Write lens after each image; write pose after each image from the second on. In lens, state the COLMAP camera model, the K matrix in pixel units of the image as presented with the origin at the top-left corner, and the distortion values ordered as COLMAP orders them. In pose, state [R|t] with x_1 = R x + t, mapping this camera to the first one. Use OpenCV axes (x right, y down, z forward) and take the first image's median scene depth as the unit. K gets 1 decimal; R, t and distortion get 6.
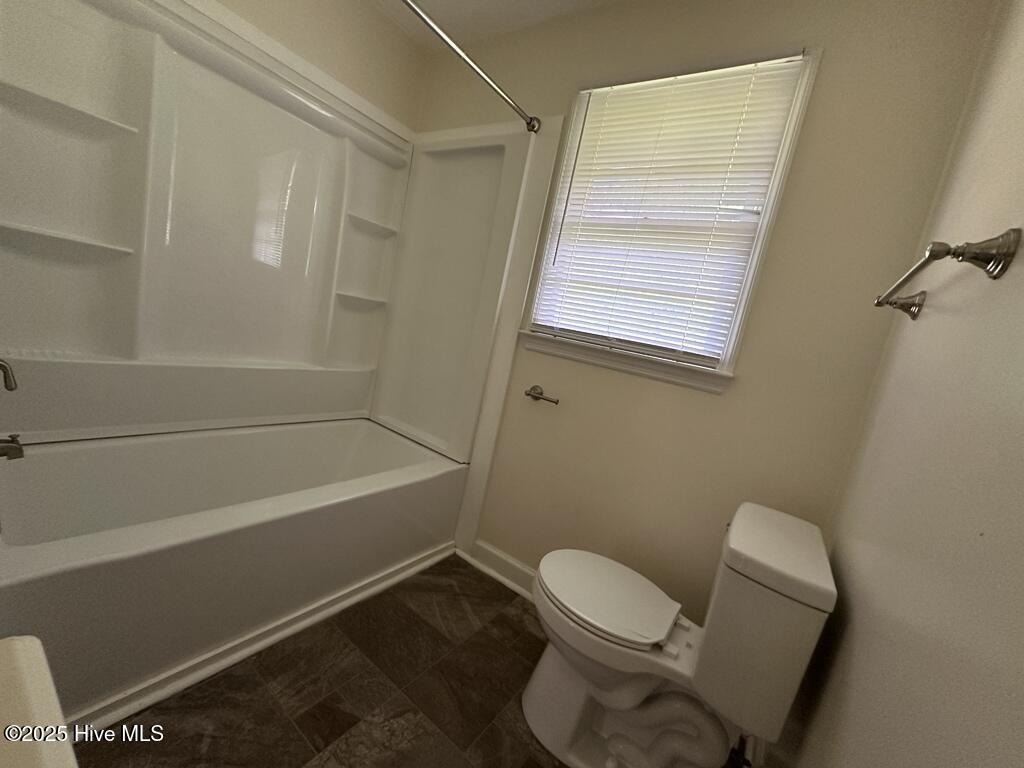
lens RADIAL K [[411.1, 0, 512.9], [0, 411.1, 383.4], [0, 0, 1]] dist [-0.000117, 0.000956]
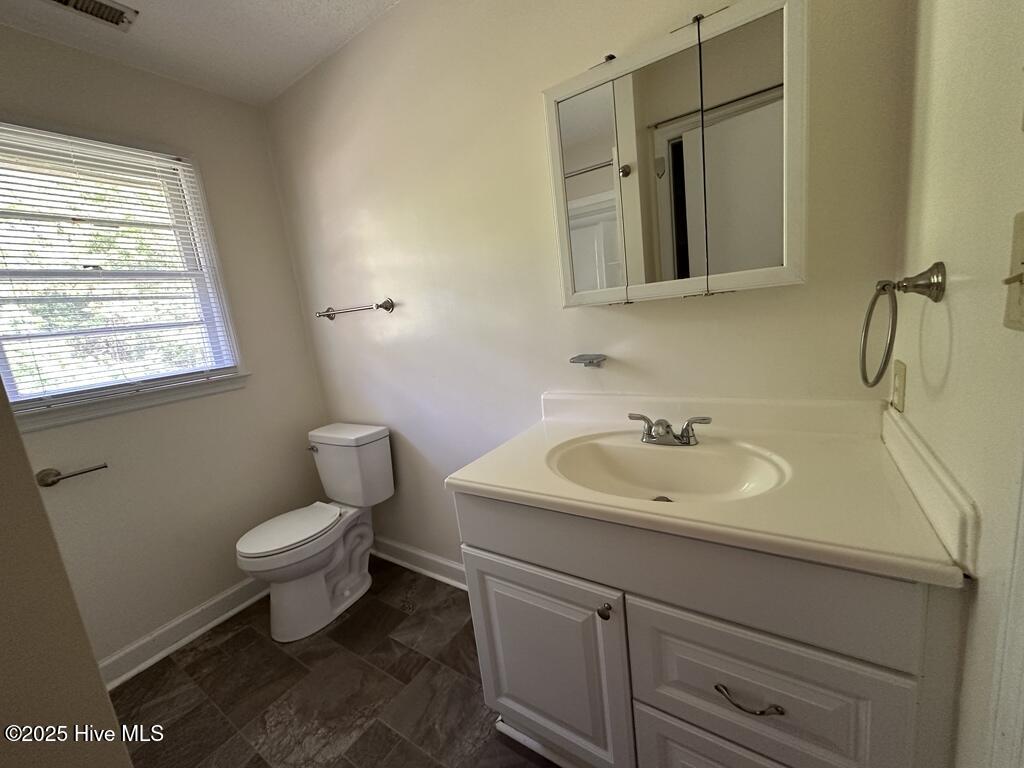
lens RADIAL K [[411.1, 0, 511.1], [0, 411.1, 383.4], [0, 0, 1]] dist [-0.000117, 0.000956]
pose [[-0.044065, -0.361643, 0.931275, -0.879809], [0.249717, 0.898602, 0.360771, -0.273947], [-0.967316, 0.248452, 0.050712, 0.000139]]
